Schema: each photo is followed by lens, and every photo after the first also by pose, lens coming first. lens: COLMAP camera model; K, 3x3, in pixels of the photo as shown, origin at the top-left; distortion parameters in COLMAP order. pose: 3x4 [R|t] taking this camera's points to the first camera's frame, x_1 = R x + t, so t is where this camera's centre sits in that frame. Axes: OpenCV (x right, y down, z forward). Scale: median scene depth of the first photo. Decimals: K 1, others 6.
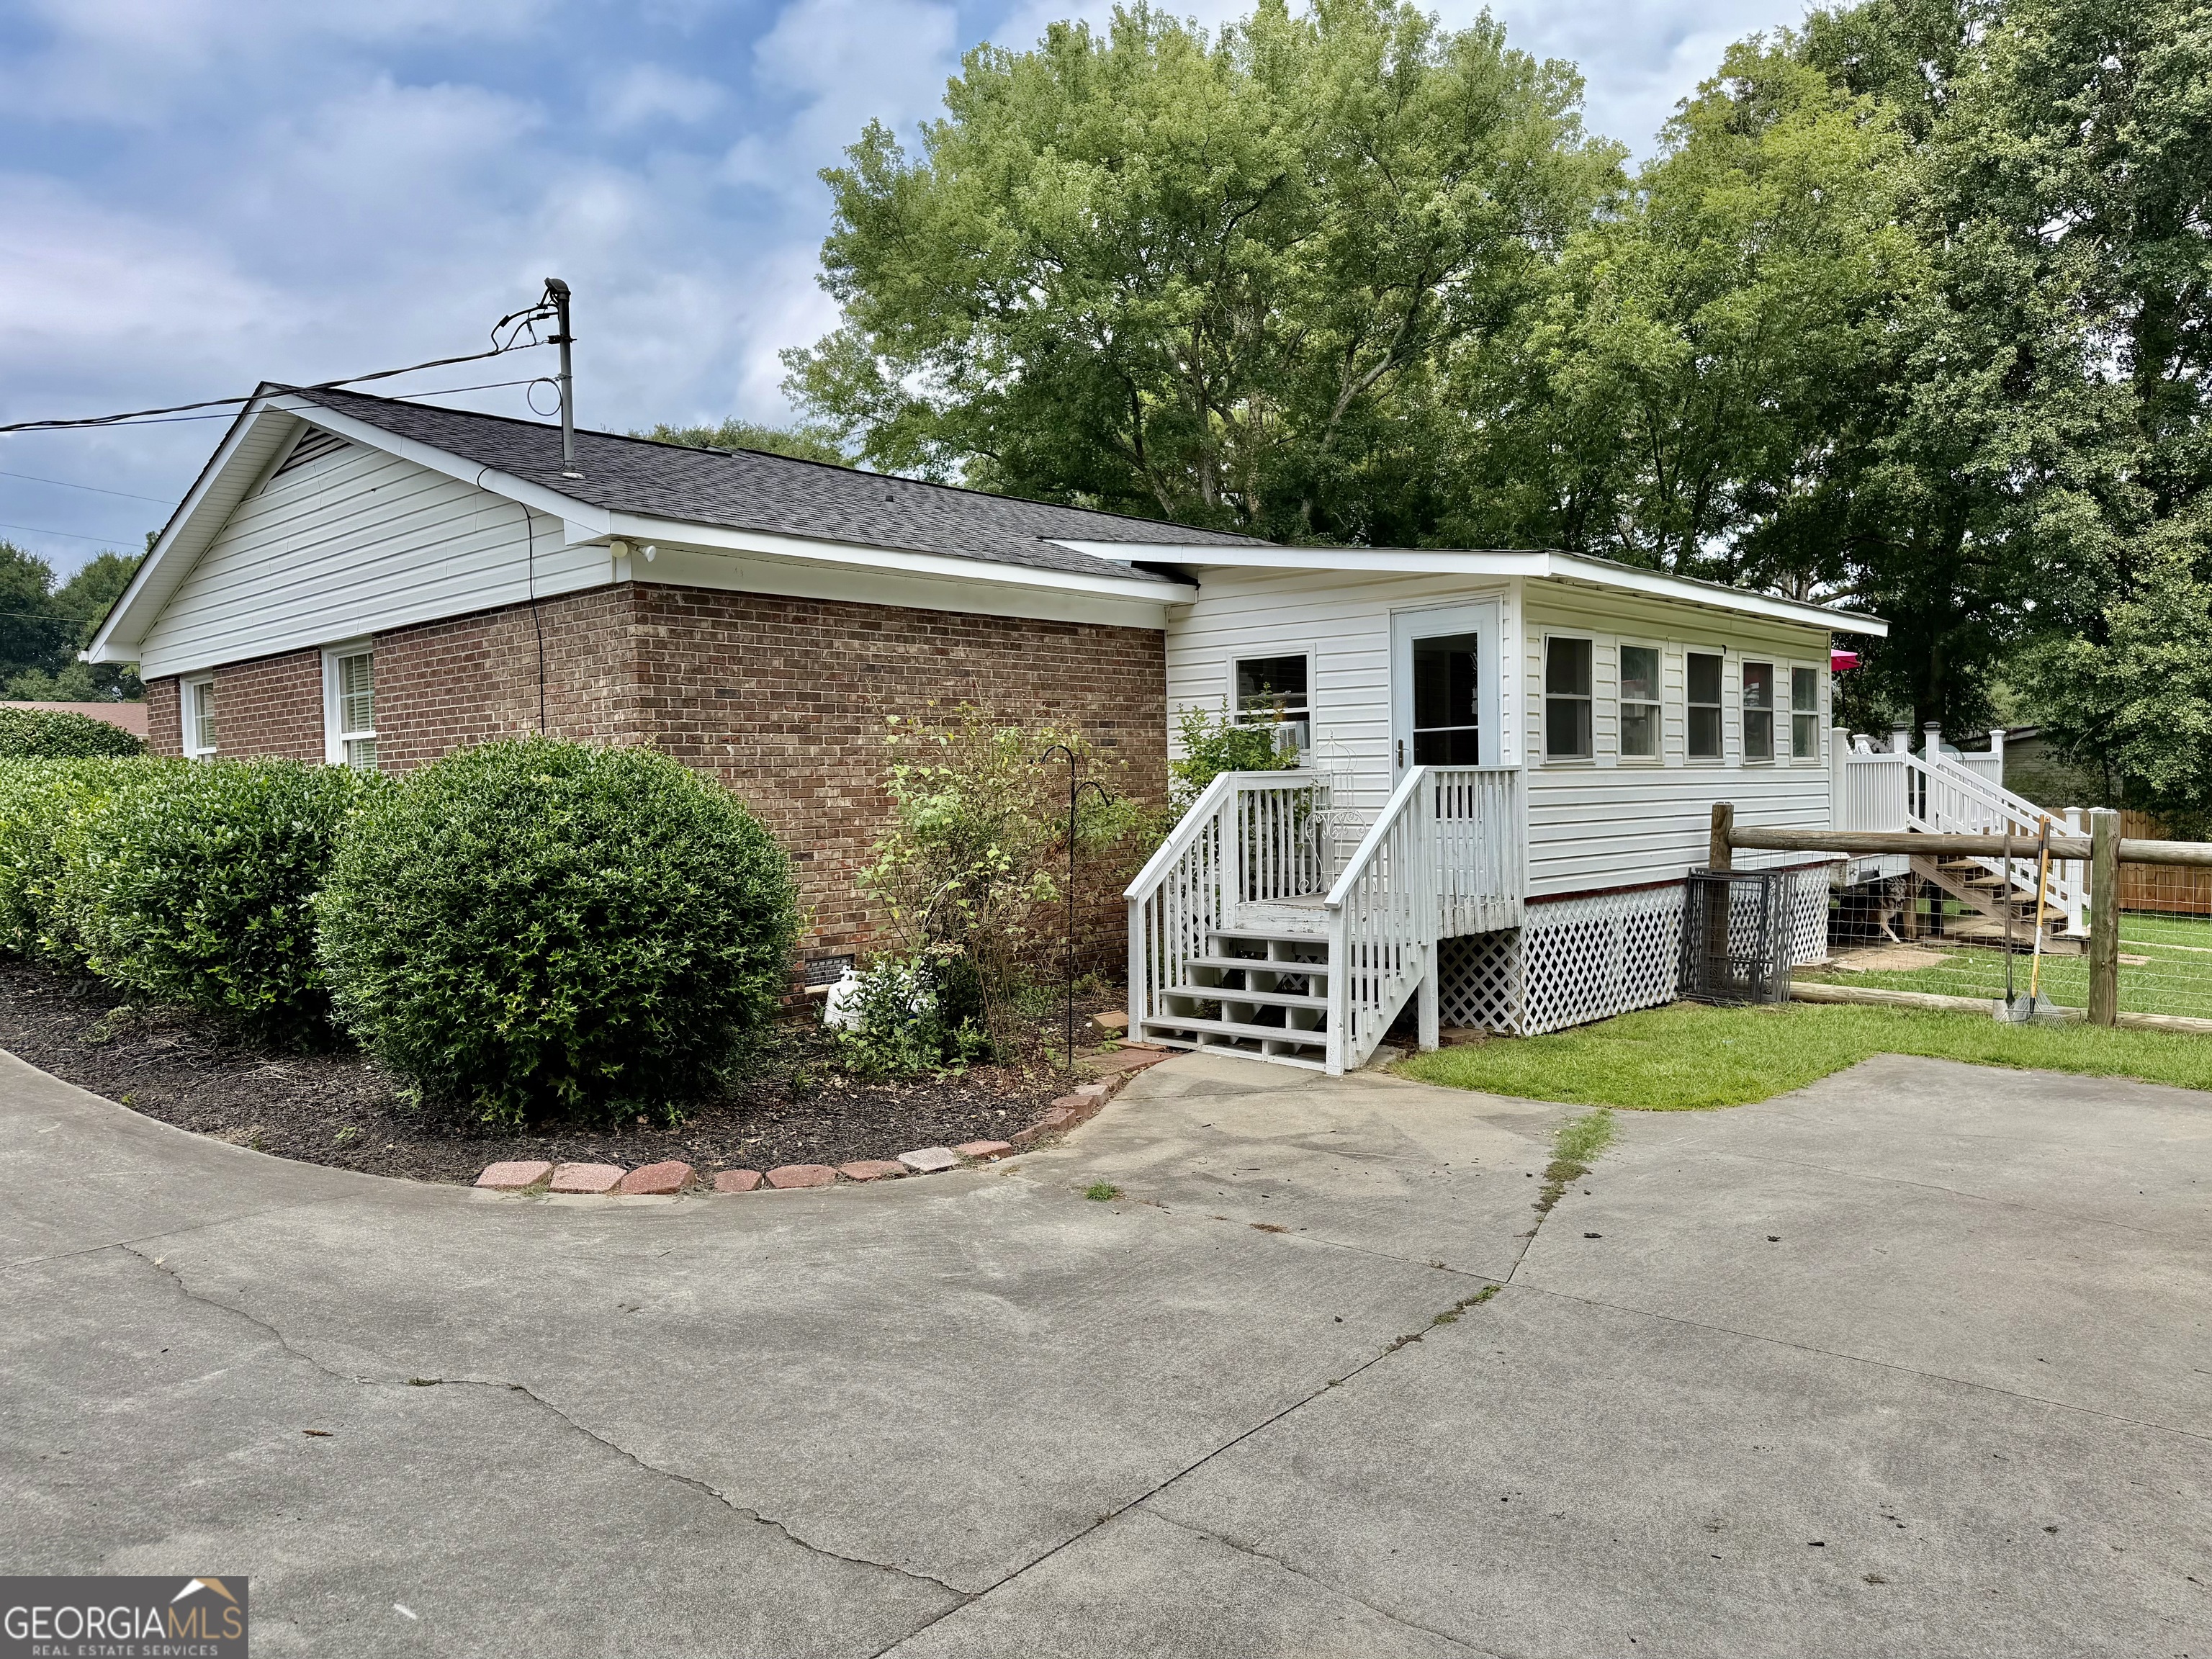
lens RADIAL K [[1561.7, 0, 1108.2], [0, 1561.7, 835.3], [0, 0, 1]] dist [0.078741, -0.078539]
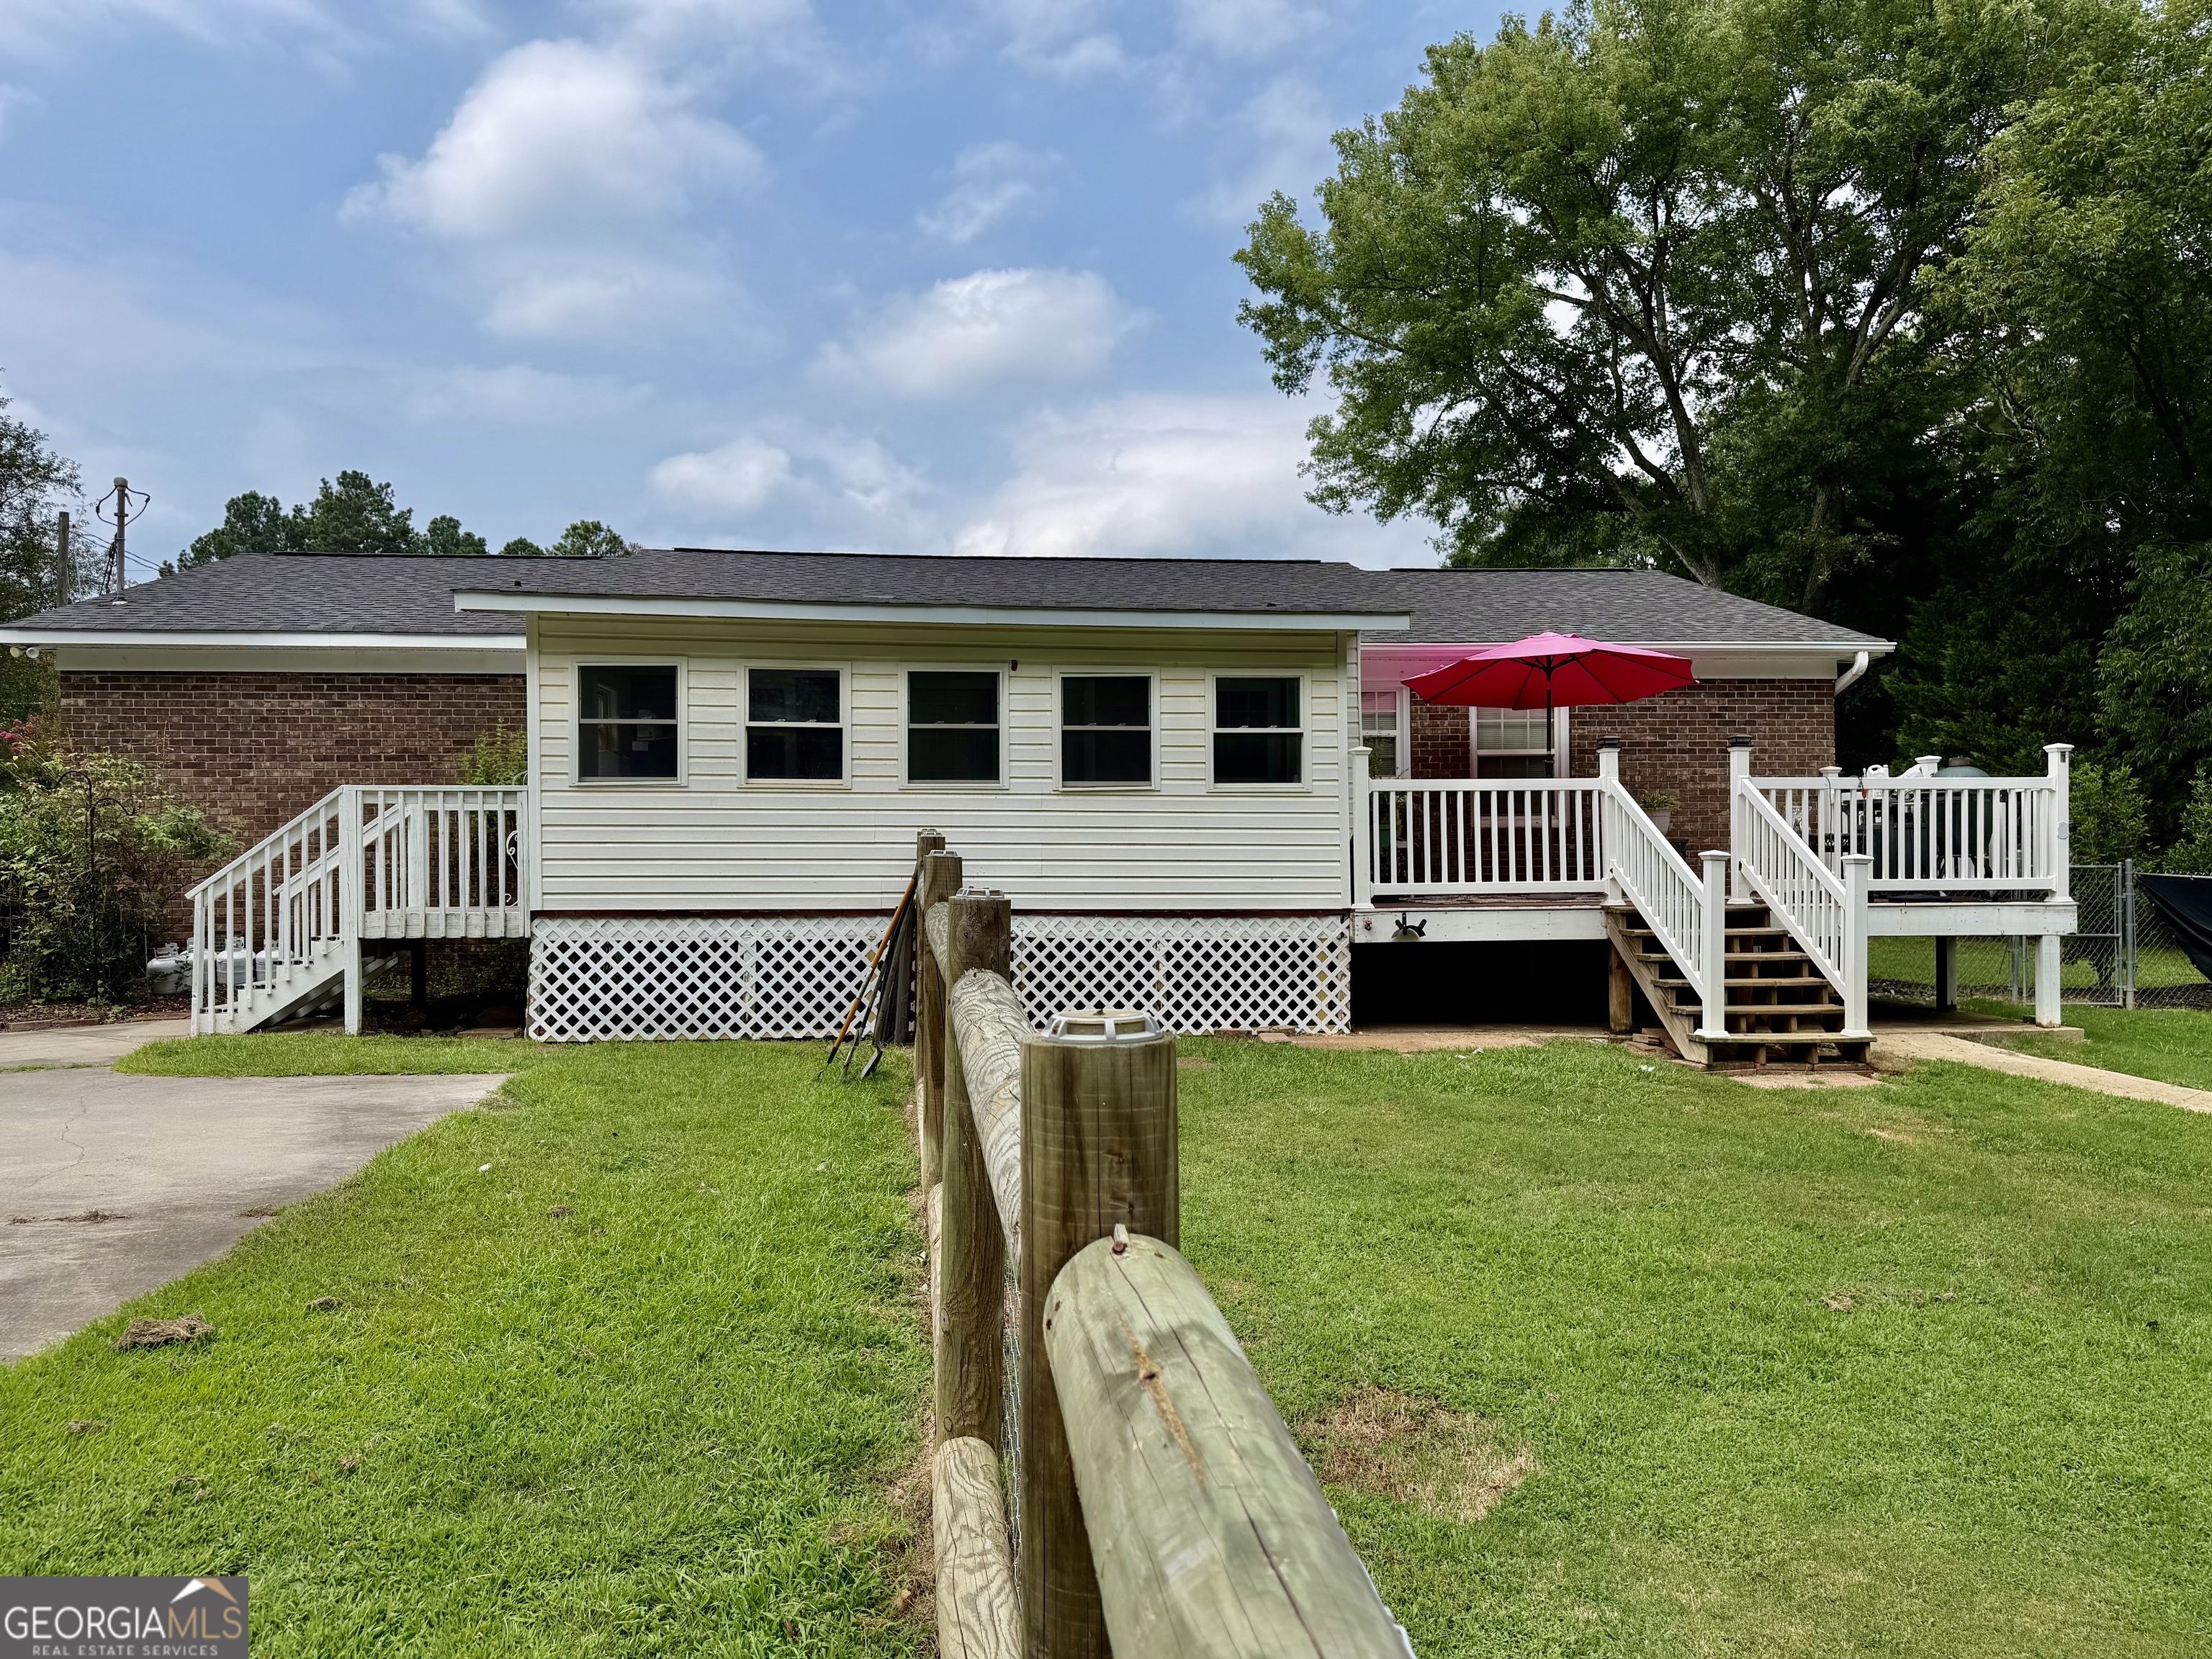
lens RADIAL K [[1561.7, 0, 1107.9], [0, 1561.7, 830.5], [0, 0, 1]] dist [0.078741, -0.078539]
pose [[0.740421, 0.007256, -0.672104, 1.320098], [-0.029987, 0.999303, -0.022247, -0.002562], [0.671474, 0.036627, 0.740122, 0.484556]]
